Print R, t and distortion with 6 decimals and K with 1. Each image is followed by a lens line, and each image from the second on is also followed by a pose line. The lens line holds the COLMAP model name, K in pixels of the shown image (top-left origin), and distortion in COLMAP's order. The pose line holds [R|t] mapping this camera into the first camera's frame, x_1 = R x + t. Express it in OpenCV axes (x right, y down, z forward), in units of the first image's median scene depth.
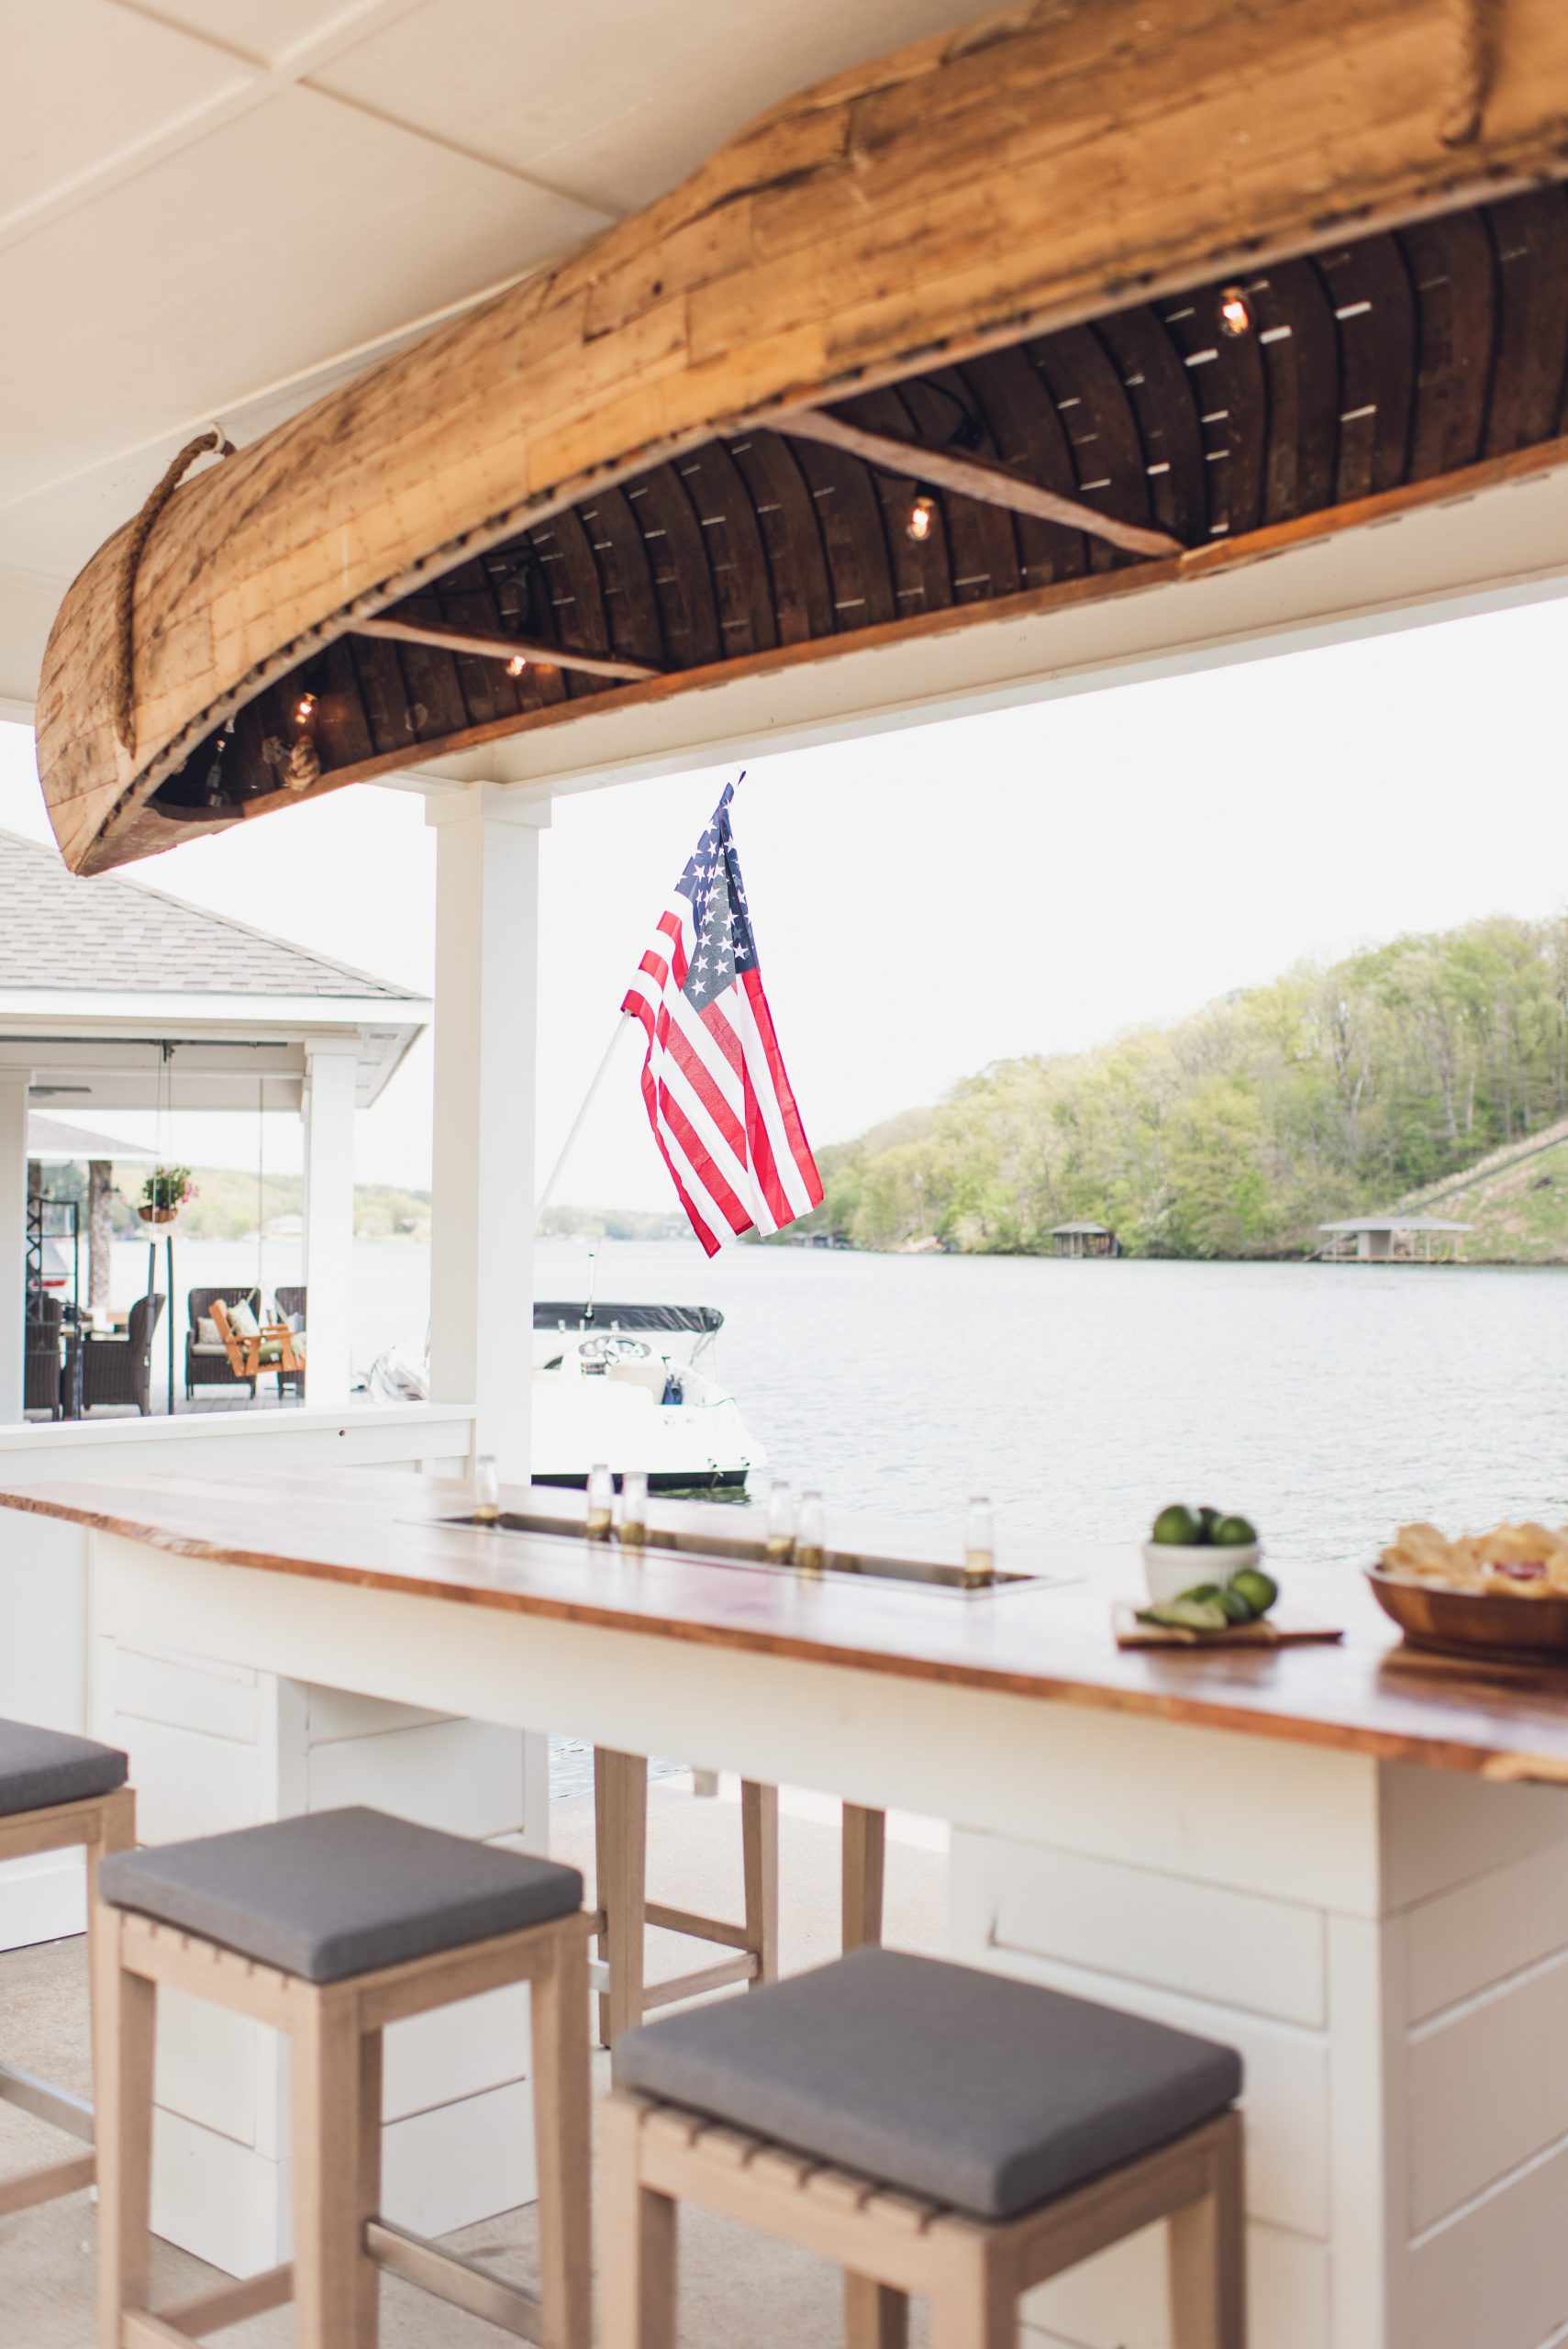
lens RADIAL K [[2340.7, 0, 785.4], [0, 2340.7, 1176.1], [0, 0, 1]] dist [-0.010399, 0.000000]
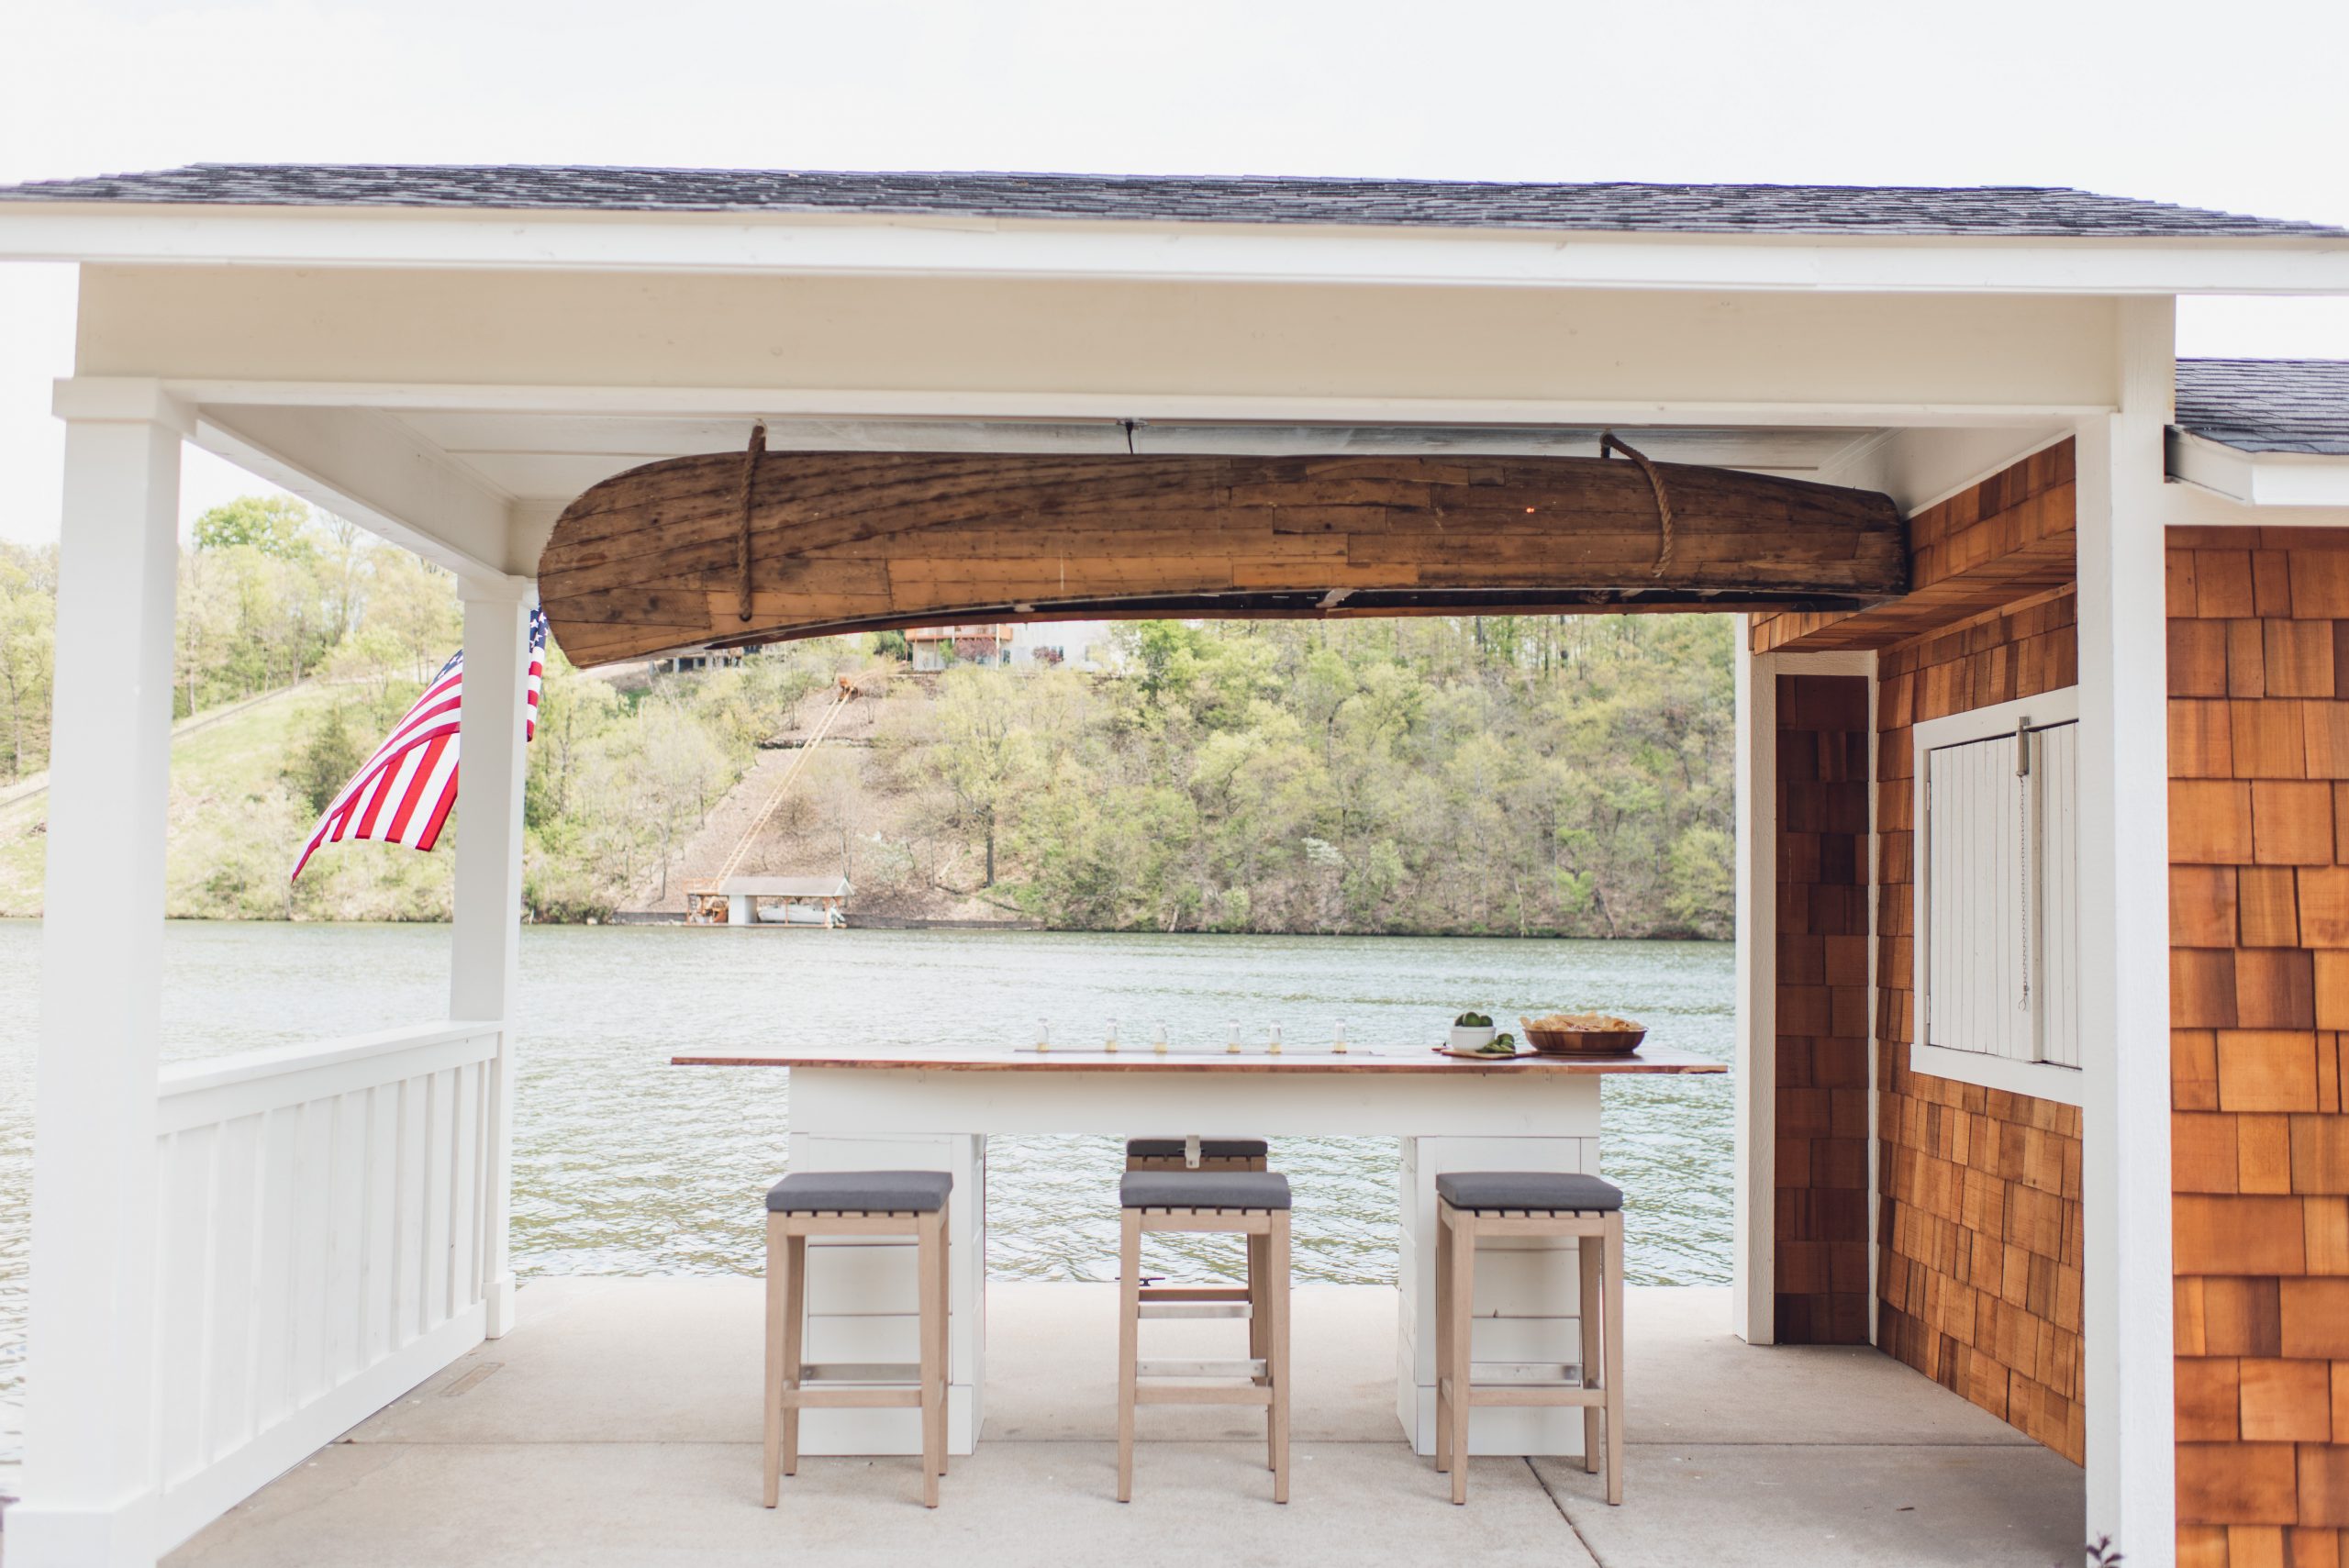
lens RADIAL K [[2340.7, 0, 1173.7], [0, 2340.7, 781.2], [0, 0, 1]] dist [-0.010399, 0.000000]
pose [[0.718819, 0.052272, 0.693229, -2.018174], [-0.031033, 0.998588, -0.043118, 0.002973], [-0.694504, 0.009481, 0.719426, -0.720572]]
